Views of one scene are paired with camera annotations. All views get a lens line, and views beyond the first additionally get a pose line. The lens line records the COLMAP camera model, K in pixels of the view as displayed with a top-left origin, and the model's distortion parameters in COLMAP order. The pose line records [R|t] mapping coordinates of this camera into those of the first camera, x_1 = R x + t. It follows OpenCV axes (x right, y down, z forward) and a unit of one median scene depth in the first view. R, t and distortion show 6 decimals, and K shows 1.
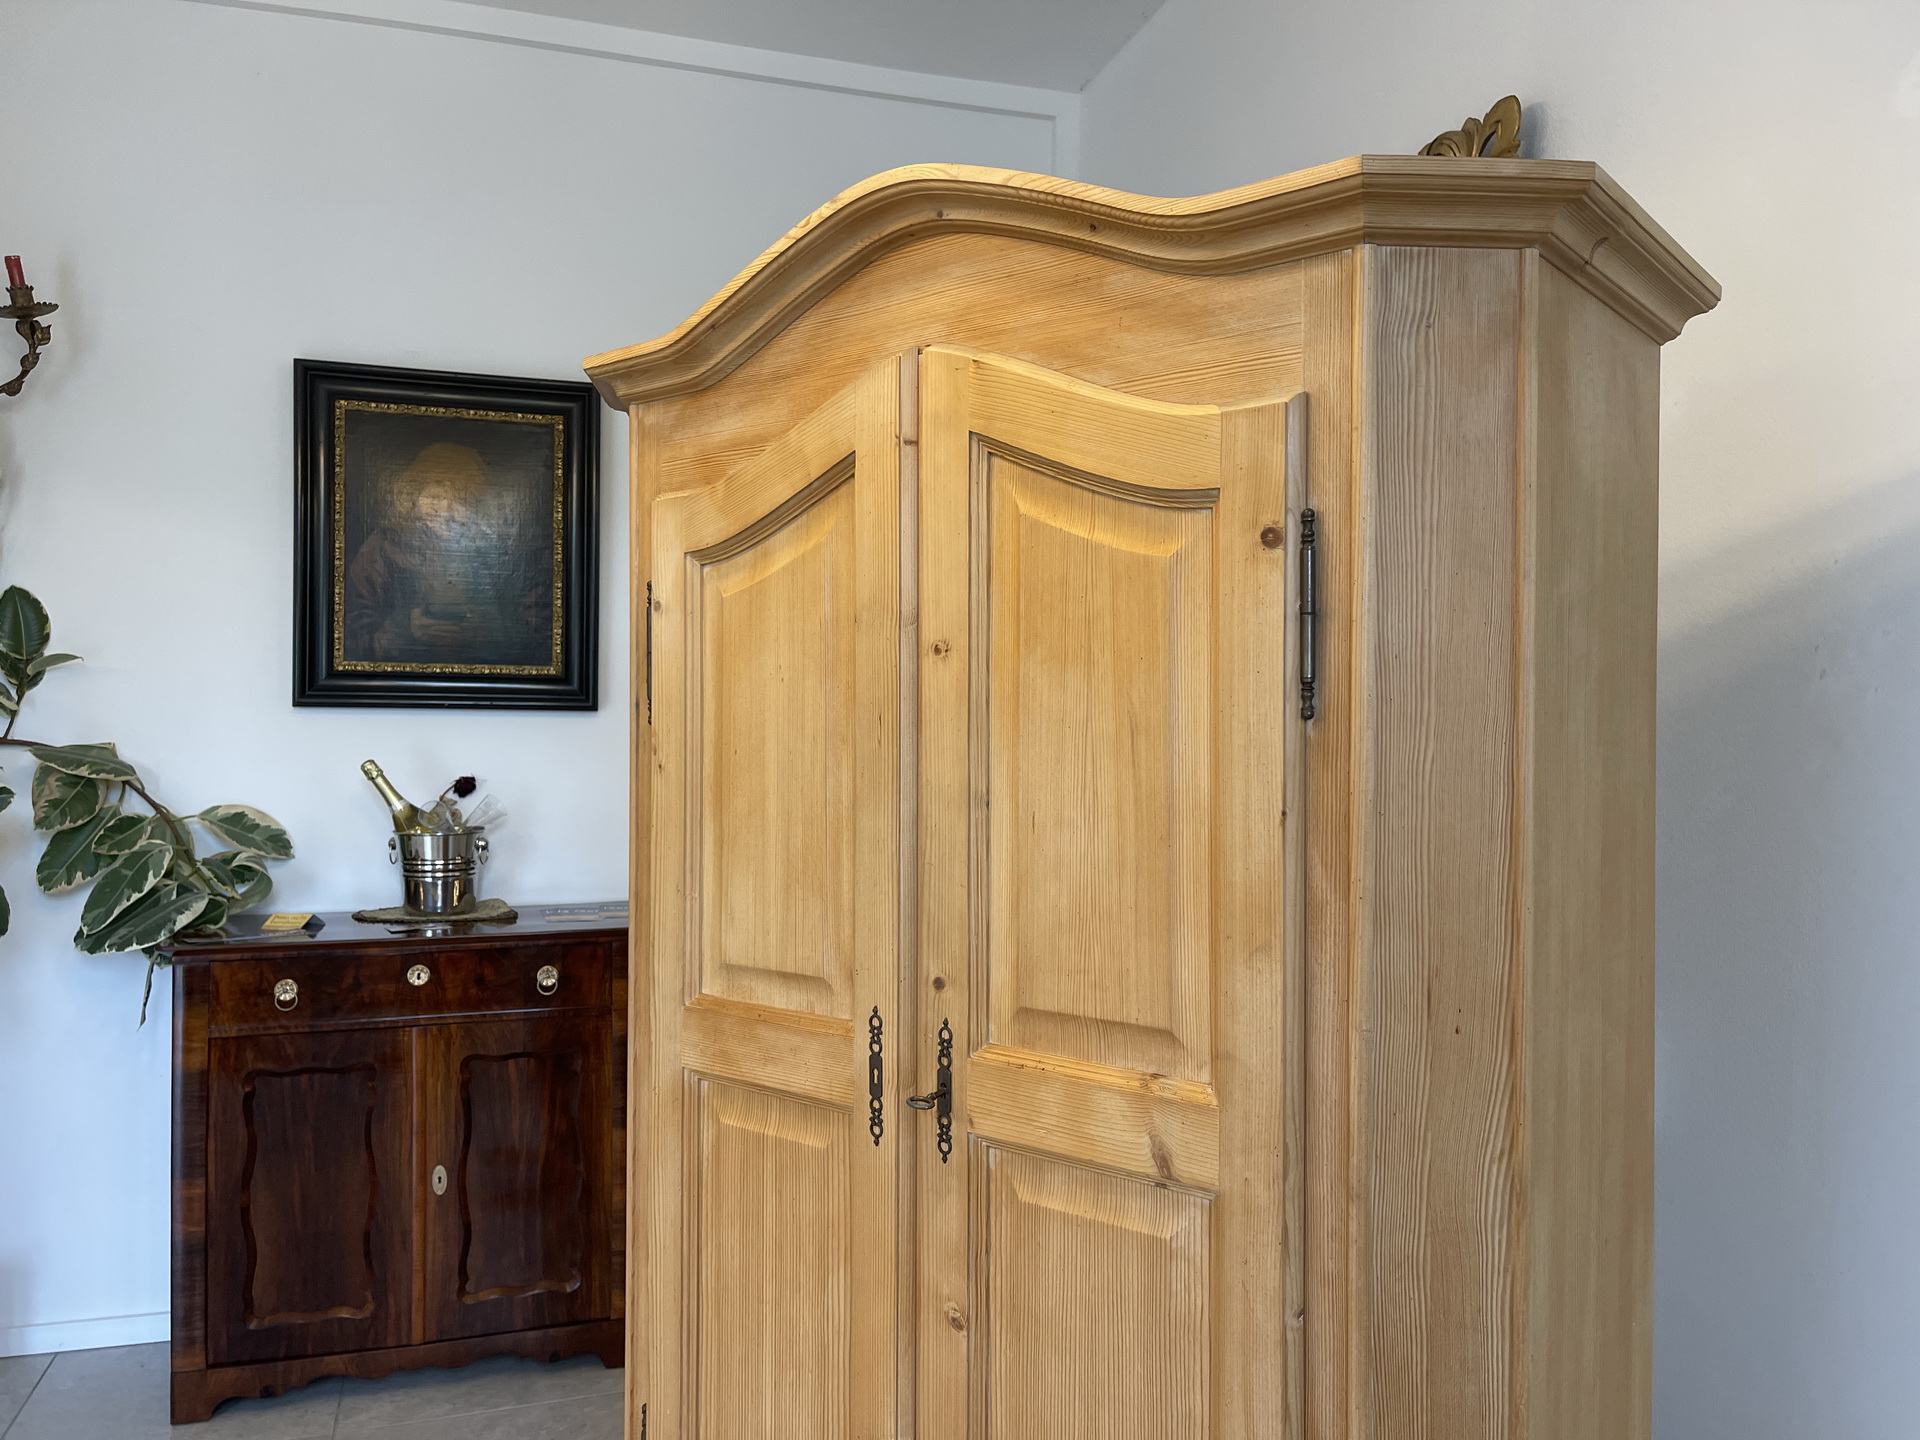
lens RADIAL K [[1446.0, 0, 969.6], [0, 1446.0, 737.2], [0, 0, 1]] dist [0.071917, -0.093248]
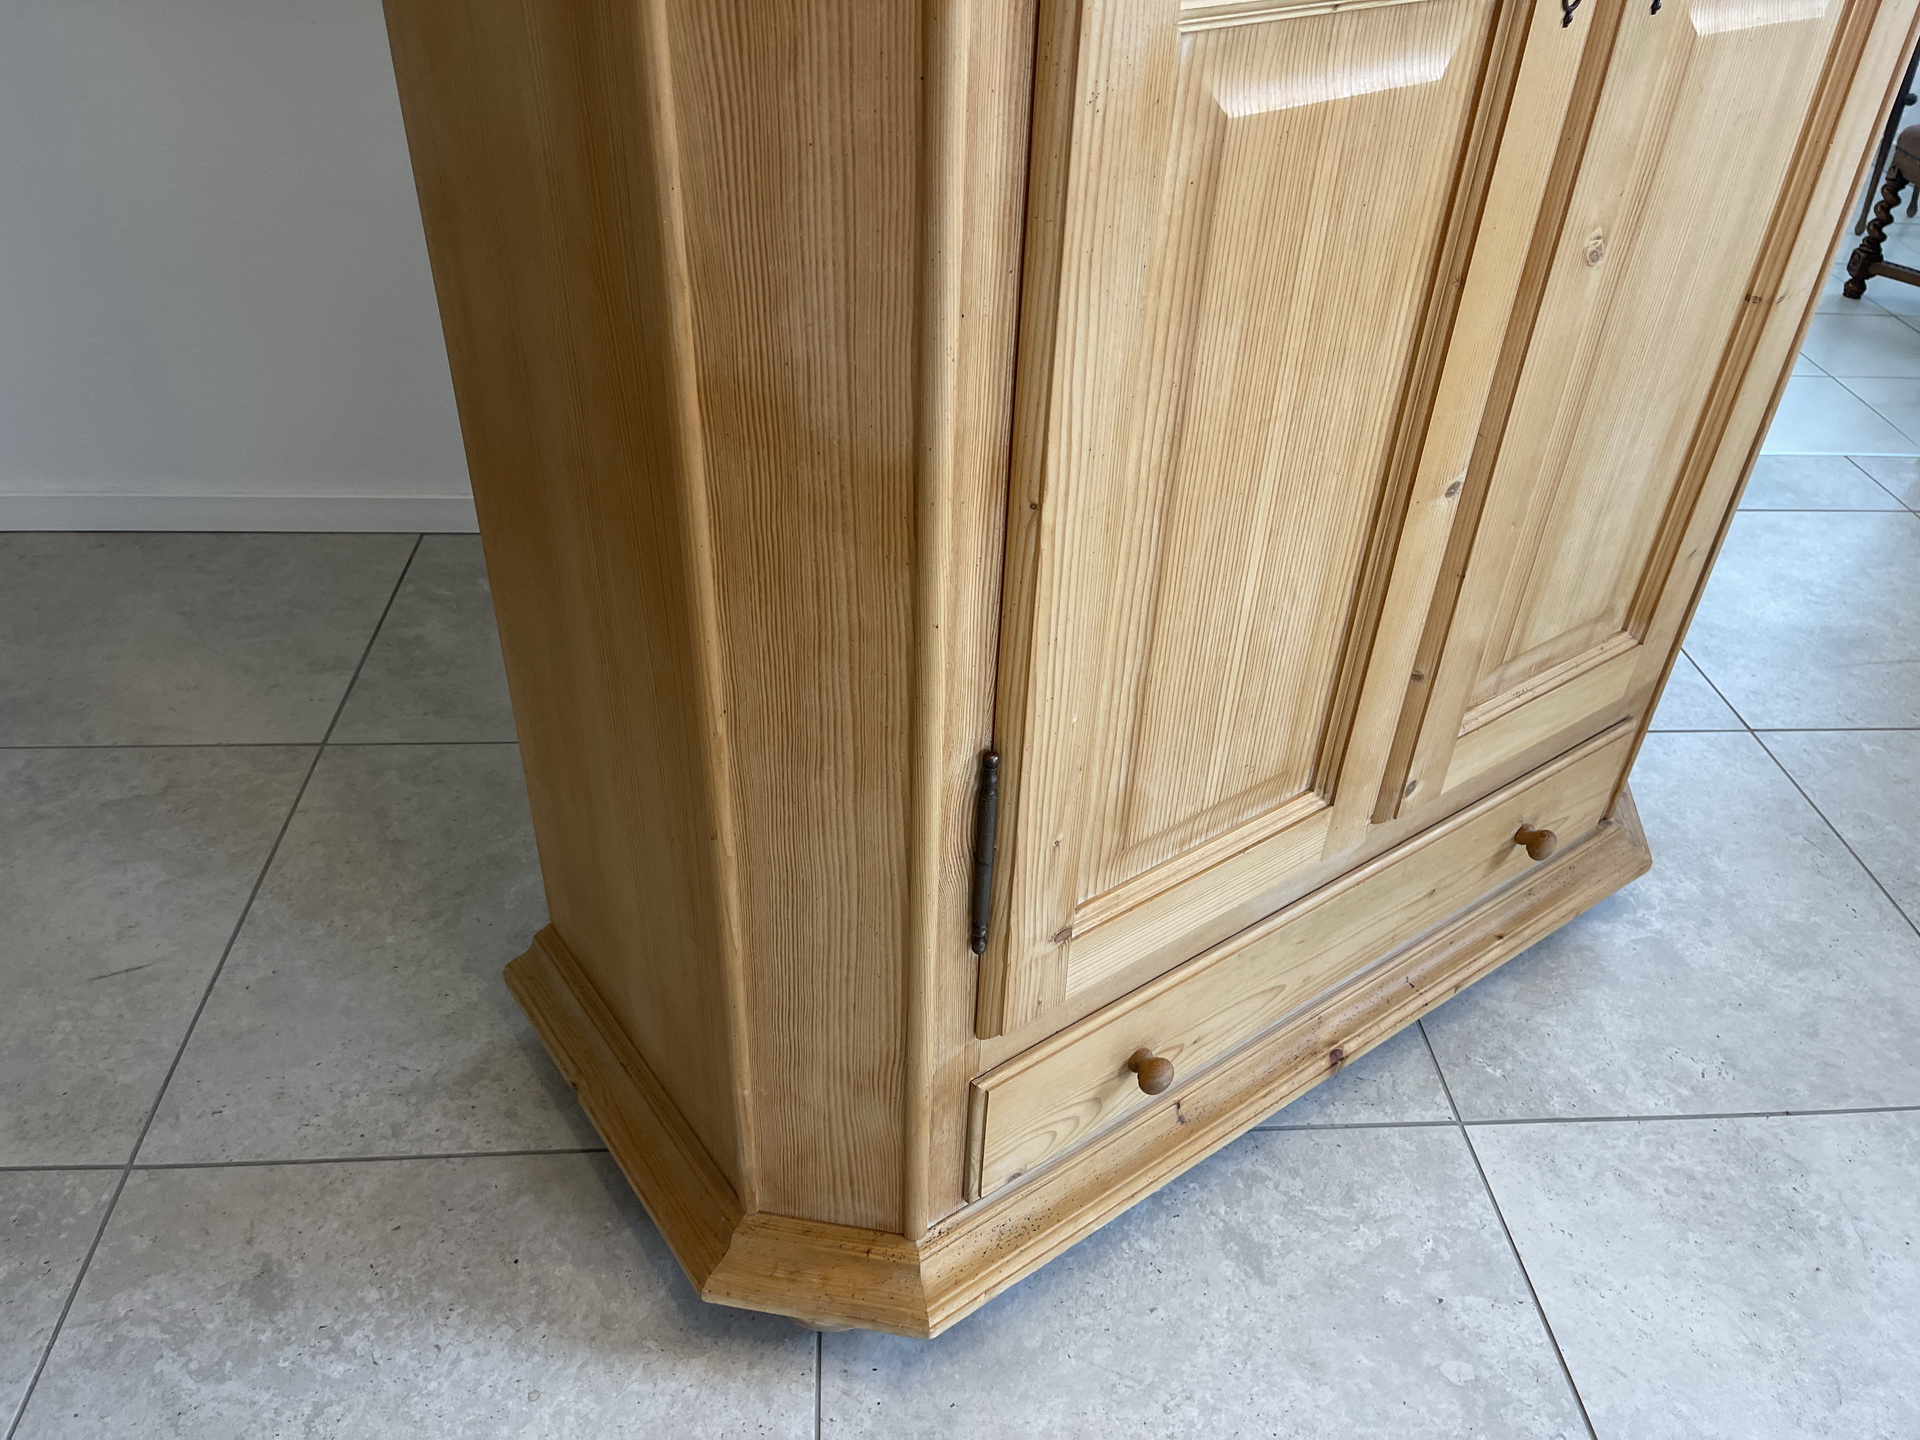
lens RADIAL K [[1446.0, 0, 960.2], [0, 1446.0, 709.5], [0, 0, 1]] dist [0.071917, -0.093248]
pose [[0.253009, -0.566703, 0.784114, -0.364782], [-0.029091, 0.805661, 0.591662, 0.082840], [-0.967027, -0.172506, 0.187353, 0.542561]]
